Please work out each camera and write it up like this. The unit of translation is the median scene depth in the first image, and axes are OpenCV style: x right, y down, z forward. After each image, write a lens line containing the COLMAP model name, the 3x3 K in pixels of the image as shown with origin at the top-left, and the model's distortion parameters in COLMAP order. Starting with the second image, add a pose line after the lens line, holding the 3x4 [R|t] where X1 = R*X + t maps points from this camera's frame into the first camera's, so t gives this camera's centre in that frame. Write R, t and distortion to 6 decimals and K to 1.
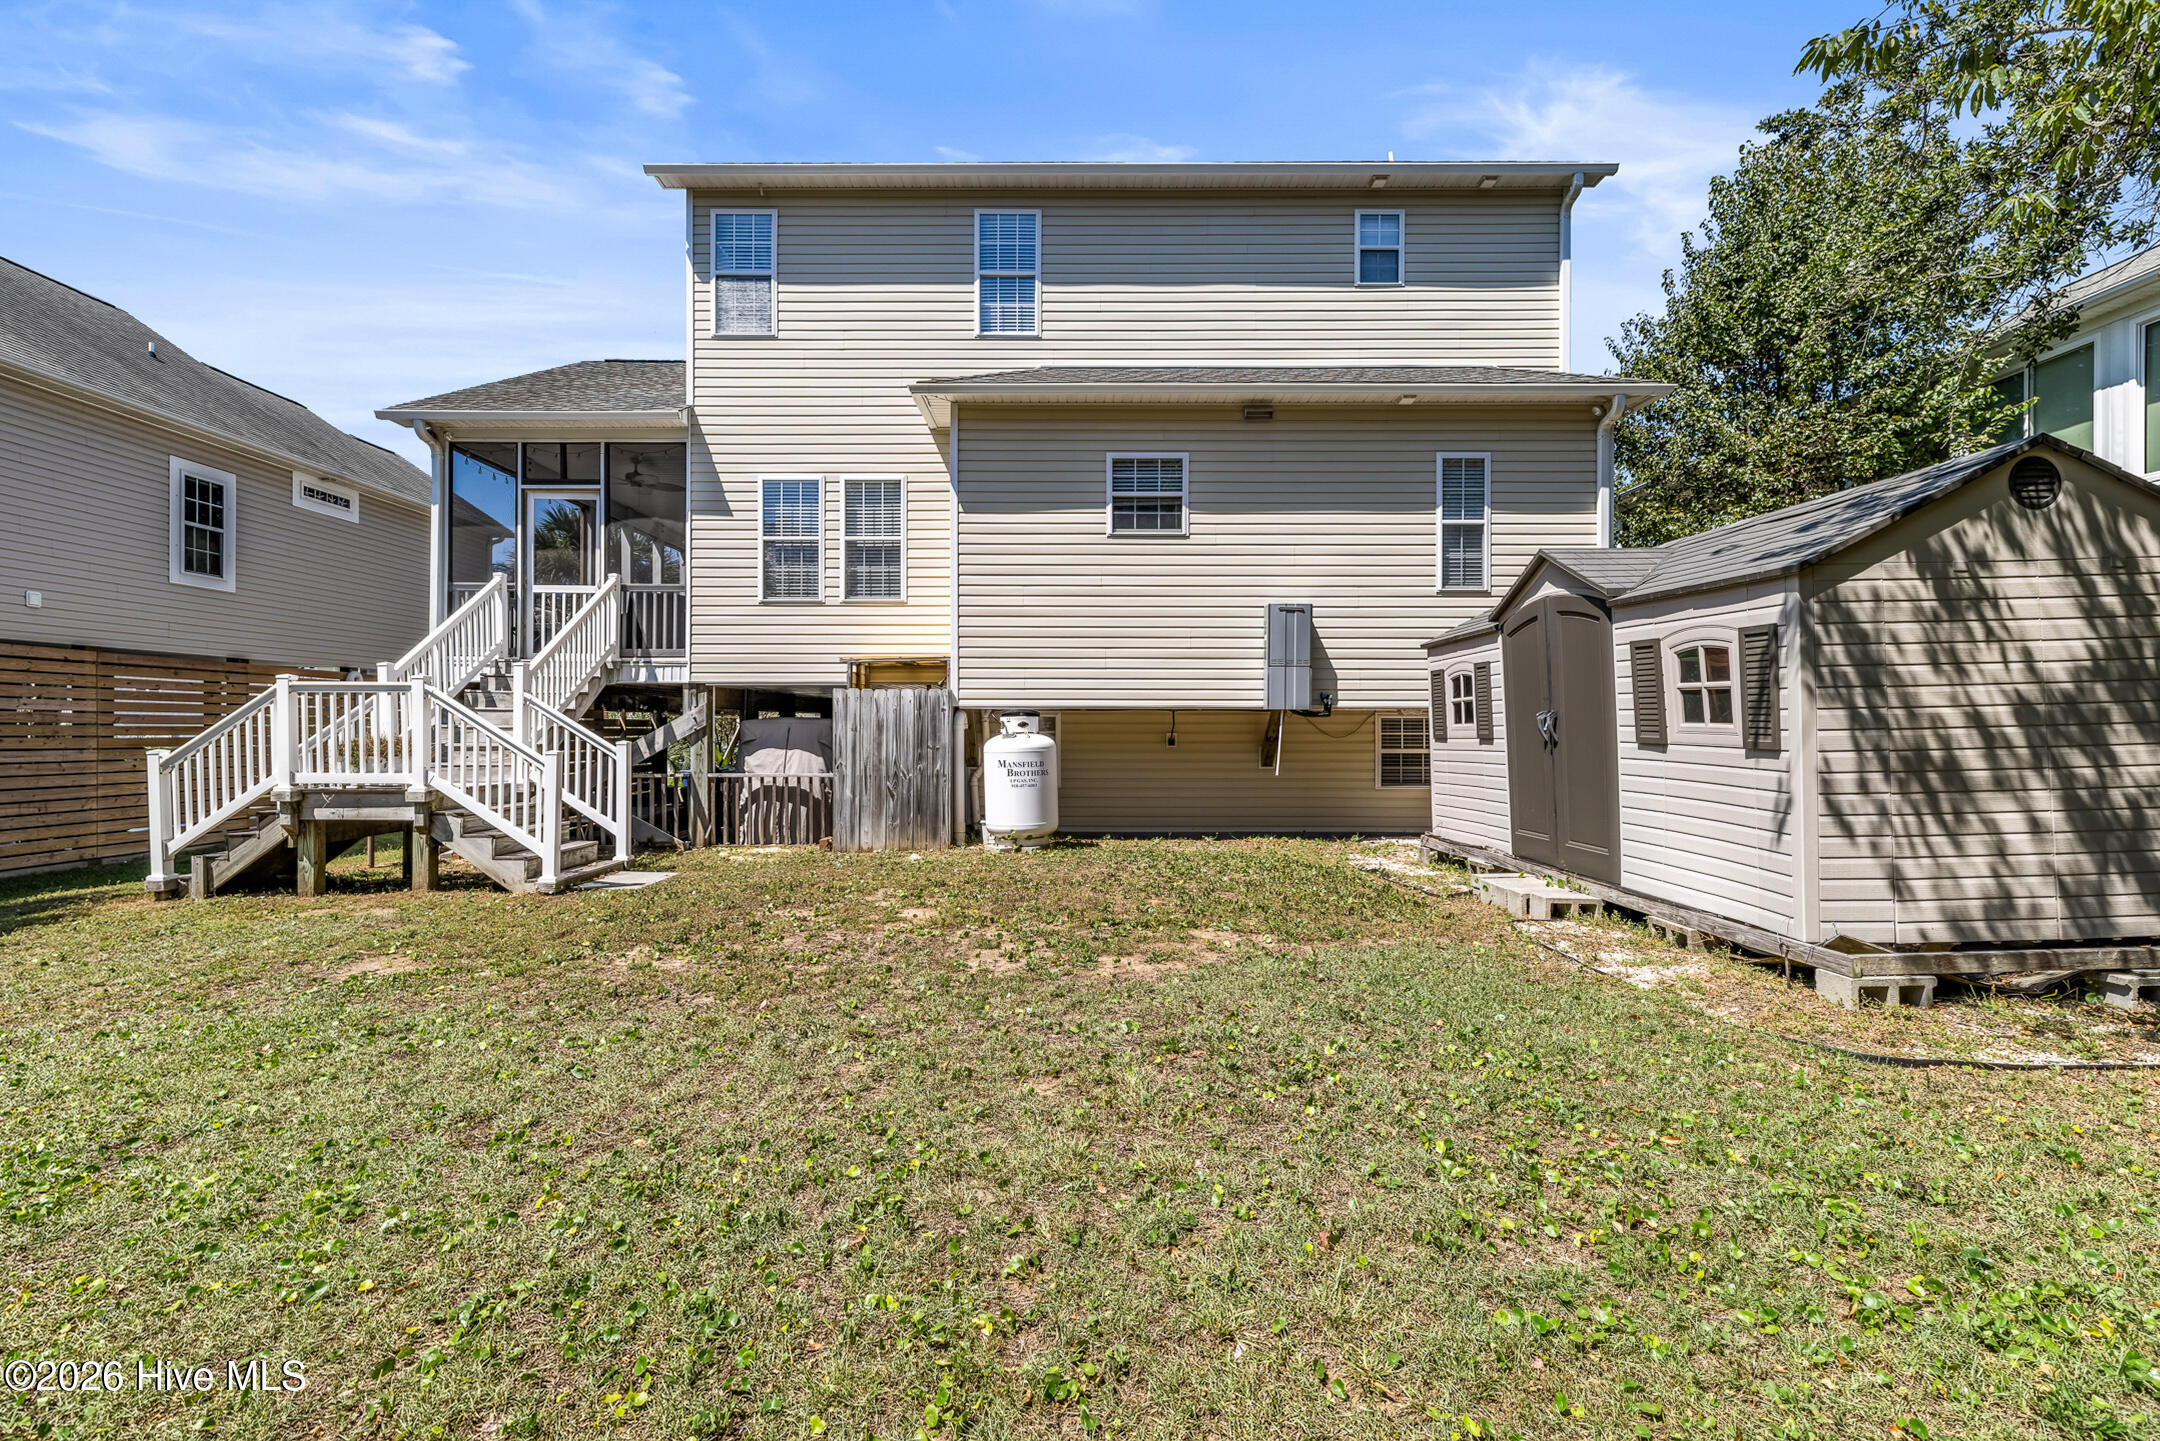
lens RADIAL K [[971.5, 0, 1003.4], [0, 971.5, 722.1], [0, 0, 1]] dist [0.000636, 0.000090]
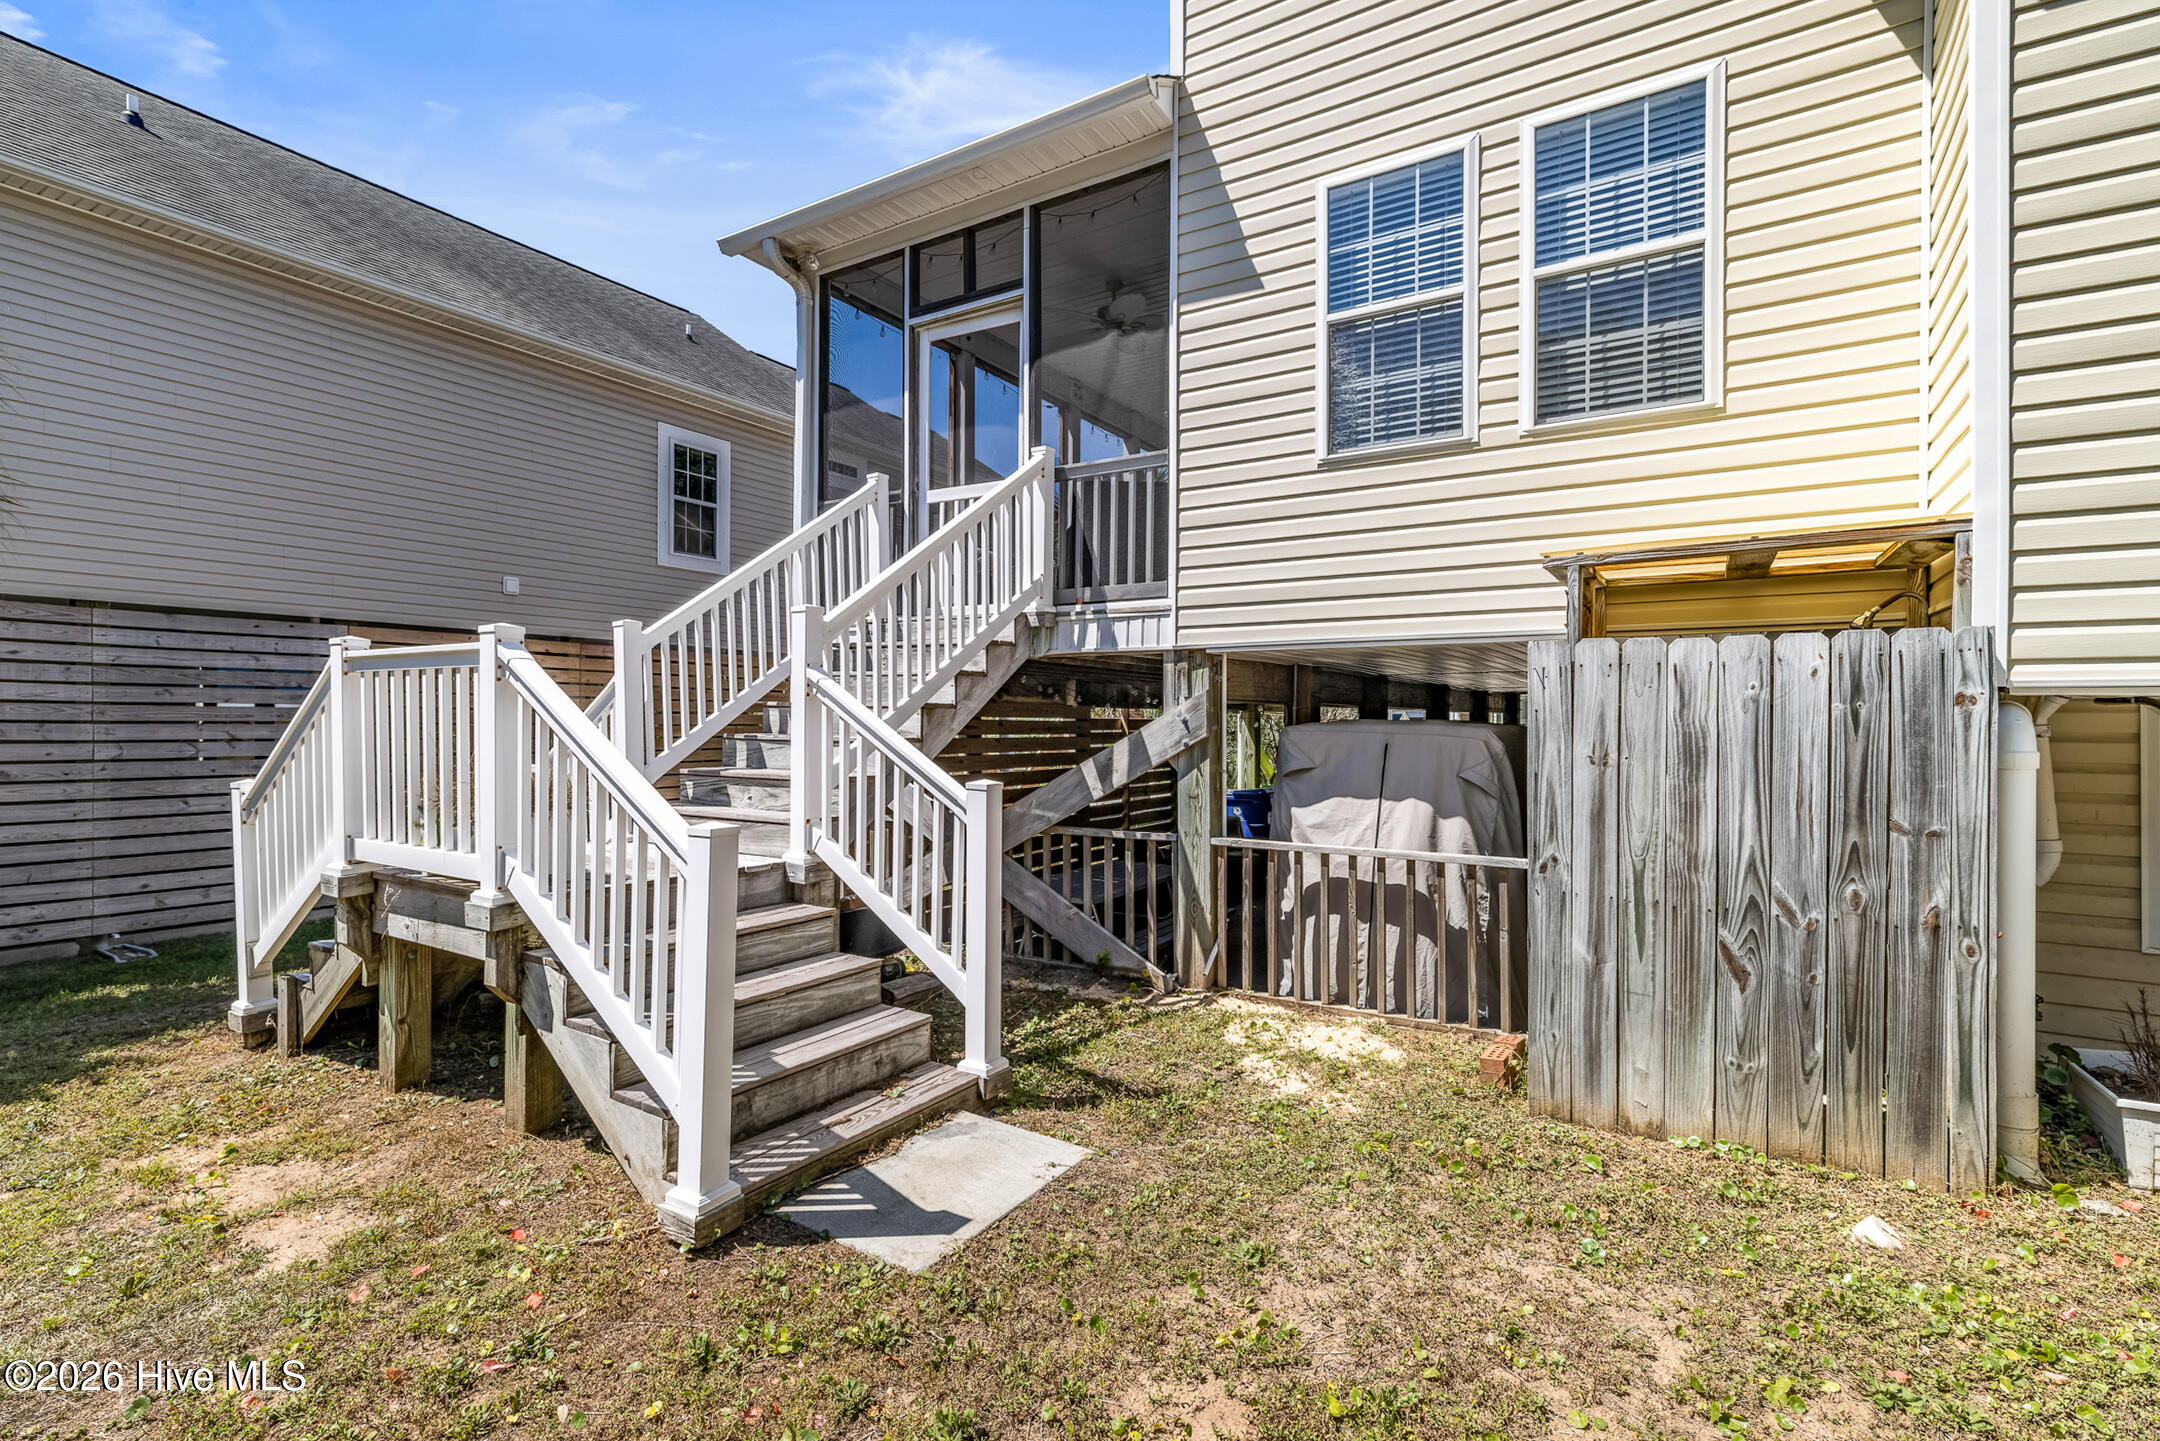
lens RADIAL K [[971.5, 0, 1062.6], [0, 971.5, 712.1], [0, 0, 1]] dist [0.000636, 0.000090]
pose [[0.871226, -0.000968, -0.490881, -0.149519], [-0.002678, 0.999974, -0.006726, -0.006264], [0.490875, 0.007175, 0.871200, 0.613276]]
